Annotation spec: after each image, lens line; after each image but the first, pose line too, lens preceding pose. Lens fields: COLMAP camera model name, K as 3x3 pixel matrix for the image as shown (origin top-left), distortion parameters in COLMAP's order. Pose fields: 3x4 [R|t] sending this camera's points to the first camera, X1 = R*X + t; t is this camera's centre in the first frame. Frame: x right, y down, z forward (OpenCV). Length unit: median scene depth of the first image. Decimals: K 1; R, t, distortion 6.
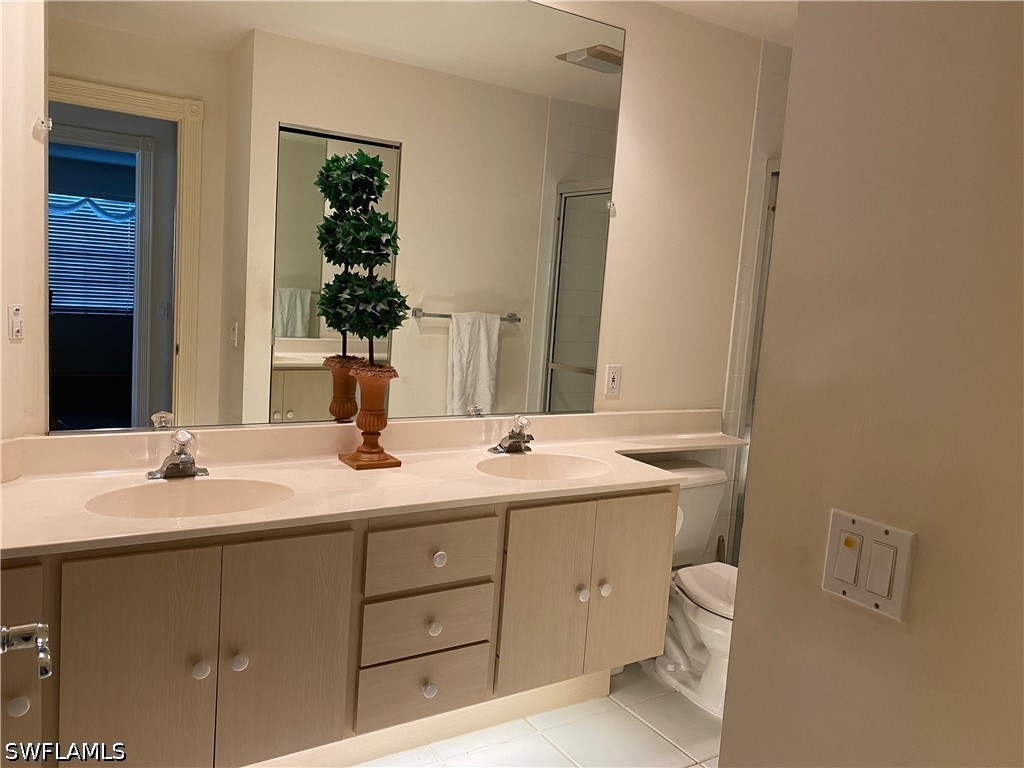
lens RADIAL K [[782.1, 0, 512.0], [0, 782.1, 384.0], [0, 0, 1]] dist [0.091266, -0.134968]
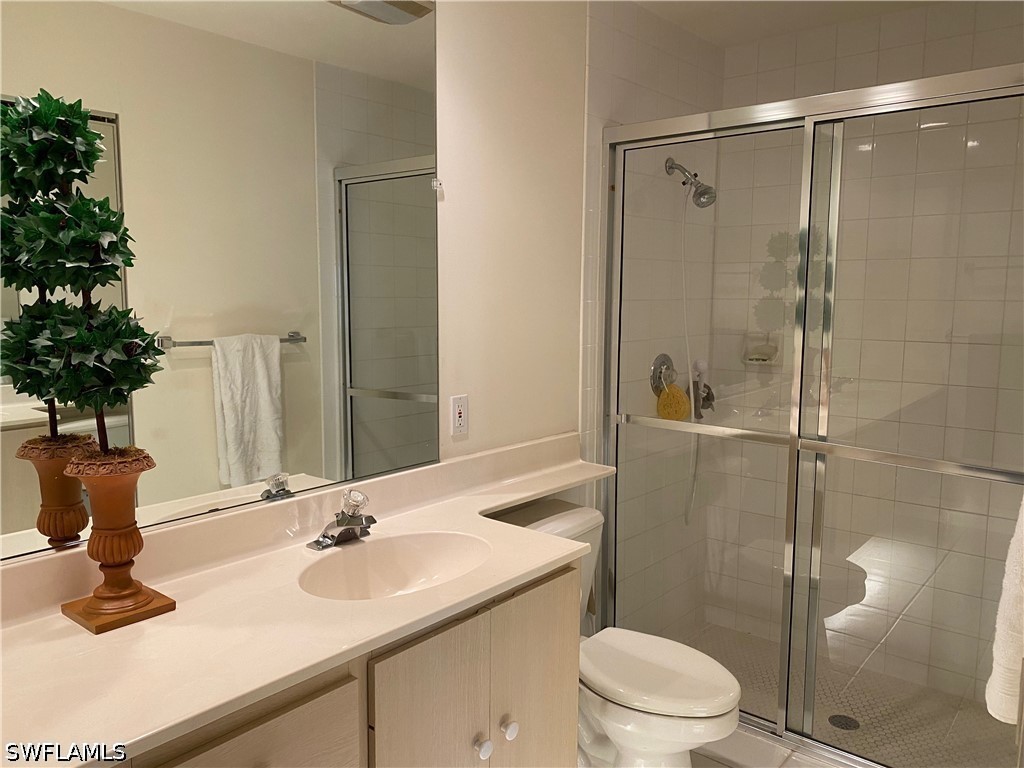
lens RADIAL K [[782.1, 0, 512.0], [0, 782.1, 384.0], [0, 0, 1]] dist [0.091266, -0.134968]
pose [[0.950927, -0.099030, 0.293139, -0.053089], [0.098494, 0.994999, 0.016628, -0.053393], [-0.293320, 0.013061, 0.955925, 0.314266]]
